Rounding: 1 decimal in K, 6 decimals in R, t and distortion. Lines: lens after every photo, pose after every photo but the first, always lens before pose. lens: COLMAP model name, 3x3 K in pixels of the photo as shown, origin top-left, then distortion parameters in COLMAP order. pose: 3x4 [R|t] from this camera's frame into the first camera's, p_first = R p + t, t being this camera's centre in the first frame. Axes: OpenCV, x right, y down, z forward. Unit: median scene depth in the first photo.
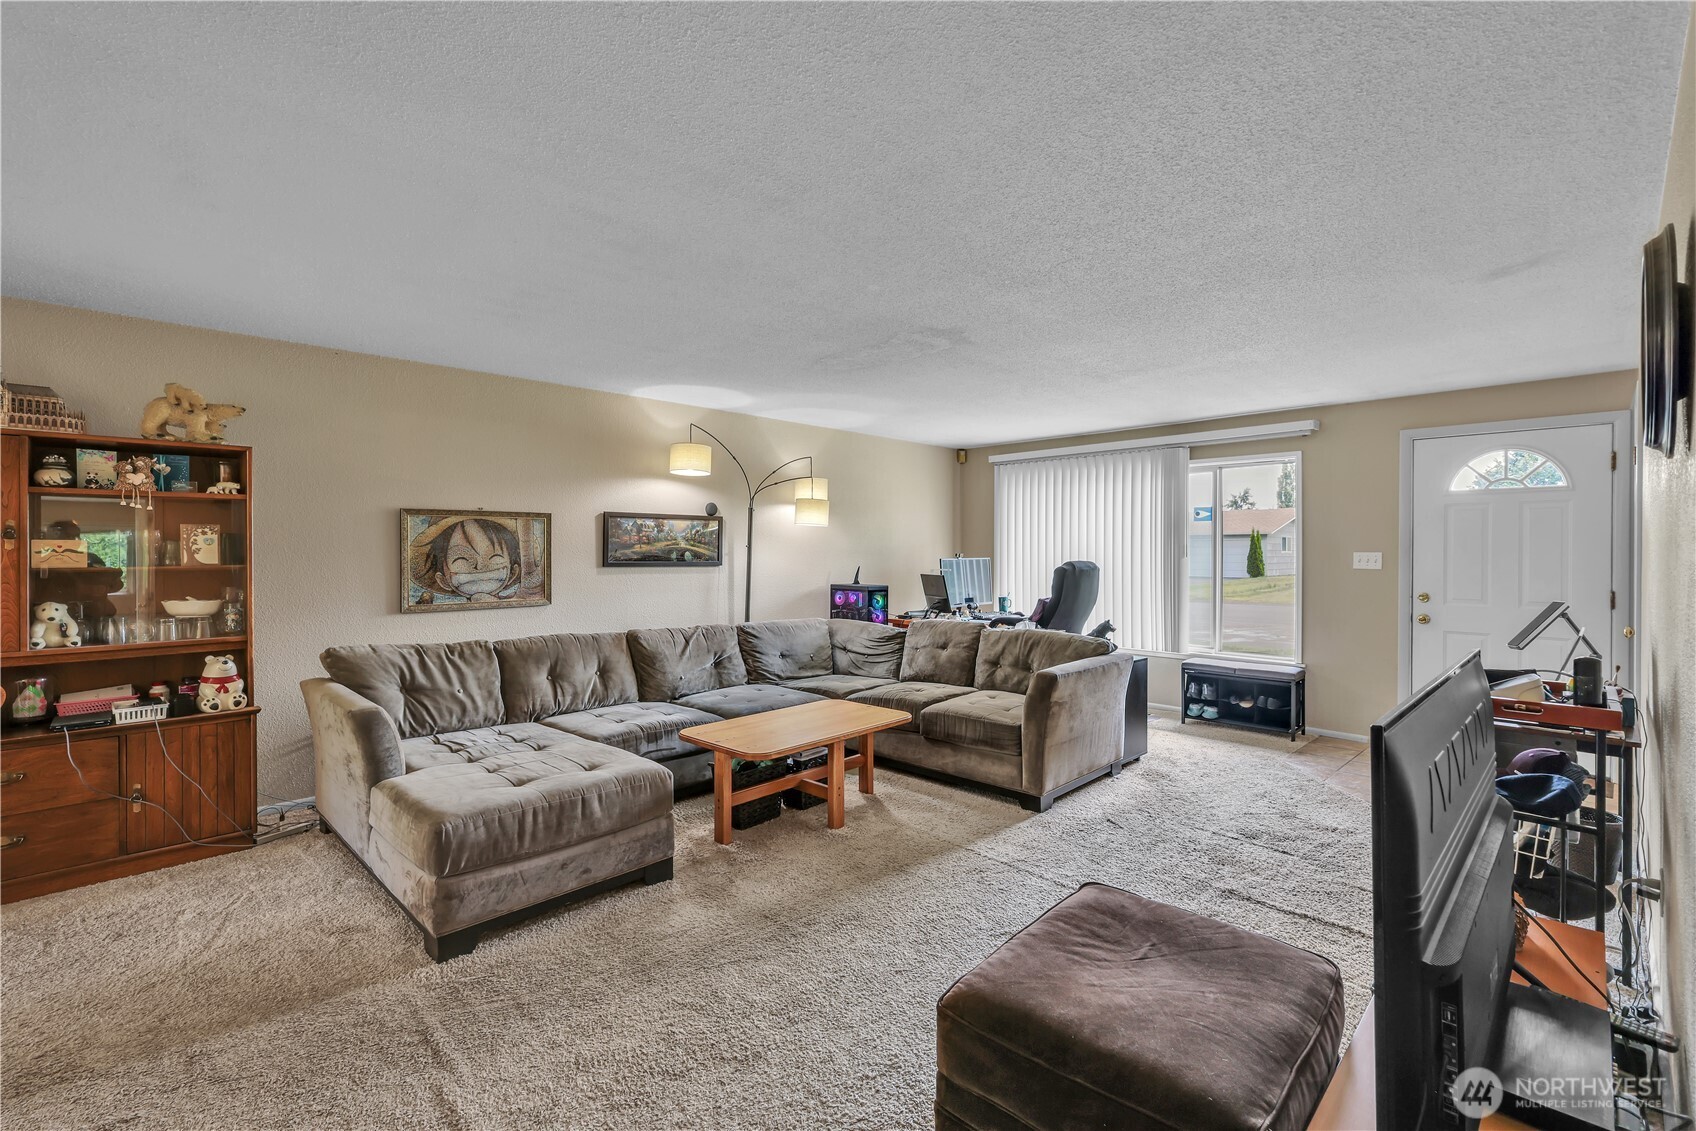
lens RADIAL K [[744.1, 0, 855.1], [0, 744.1, 558.1], [0, 0, 1]] dist [0.002027, 0.000034]
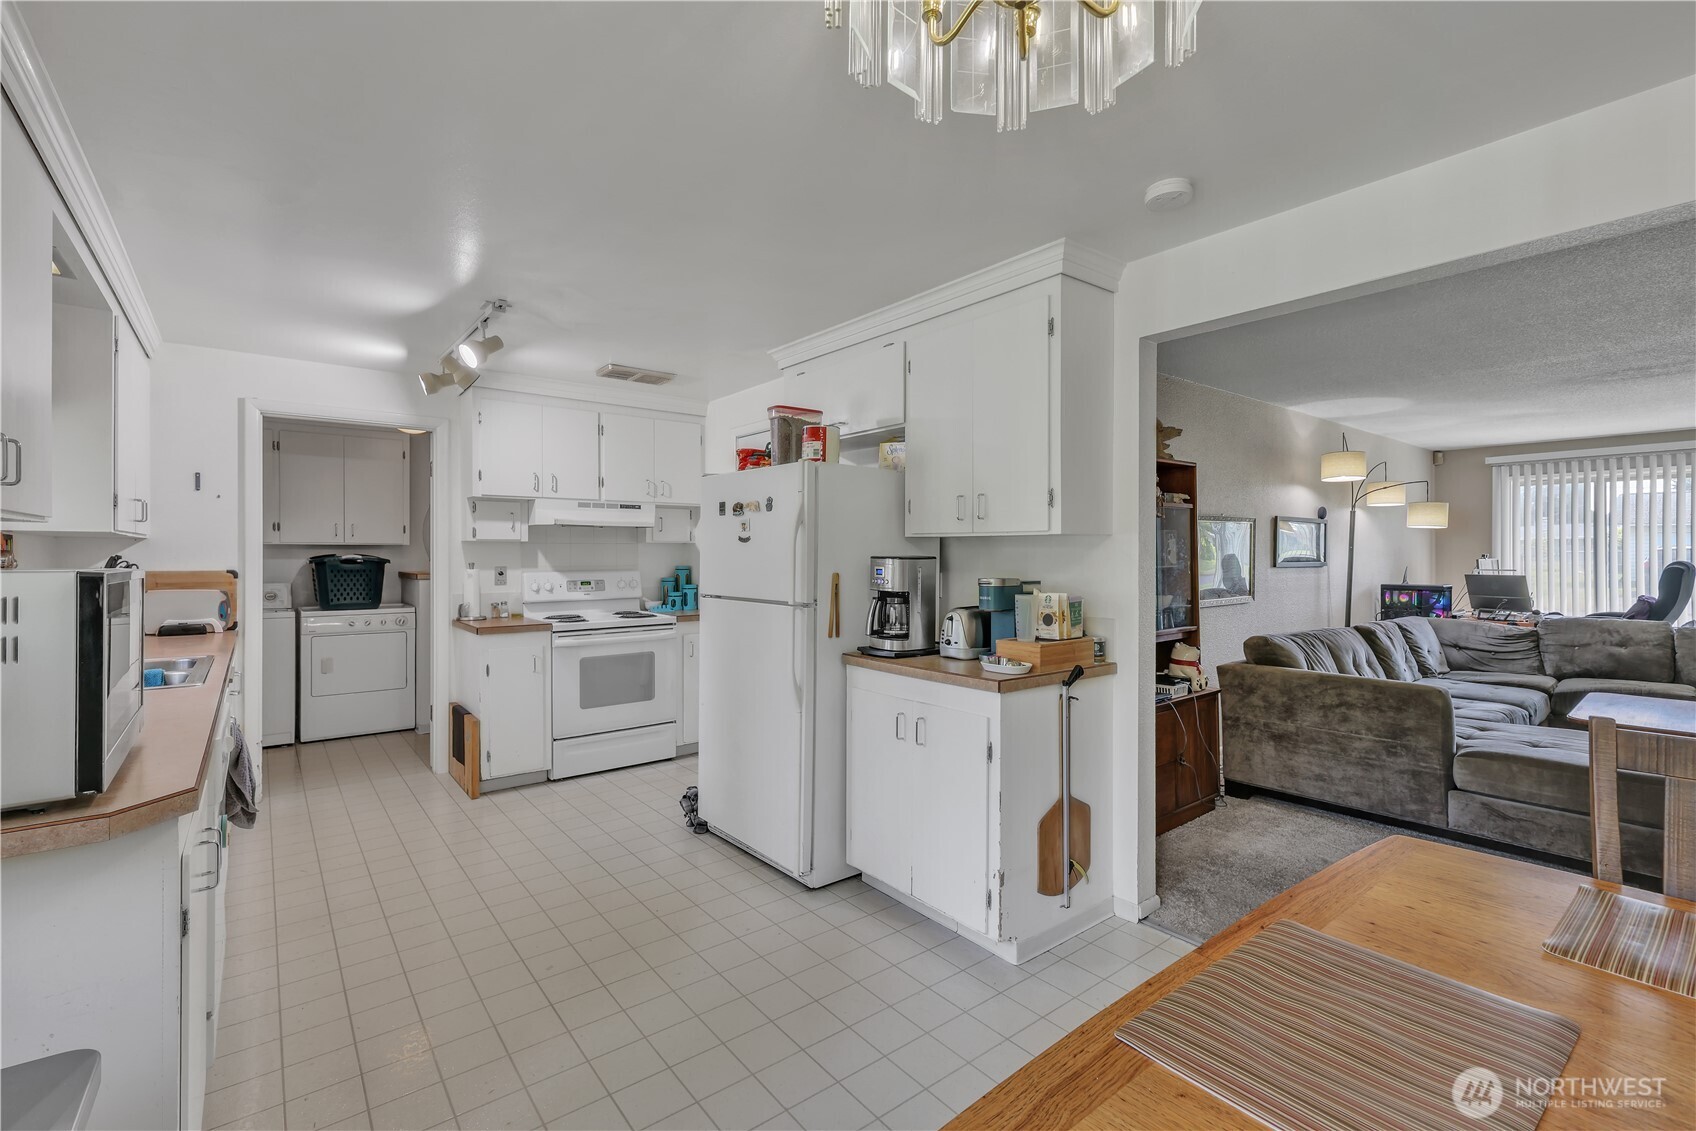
lens RADIAL K [[744.1, 0, 855.1], [0, 744.1, 558.1], [0, 0, 1]] dist [0.002027, 0.000034]
pose [[0.992874, -0.002818, -0.119134, -0.636447], [0.002126, 0.999980, -0.005938, 0.003237], [0.119149, 0.005642, 0.992860, -0.116628]]
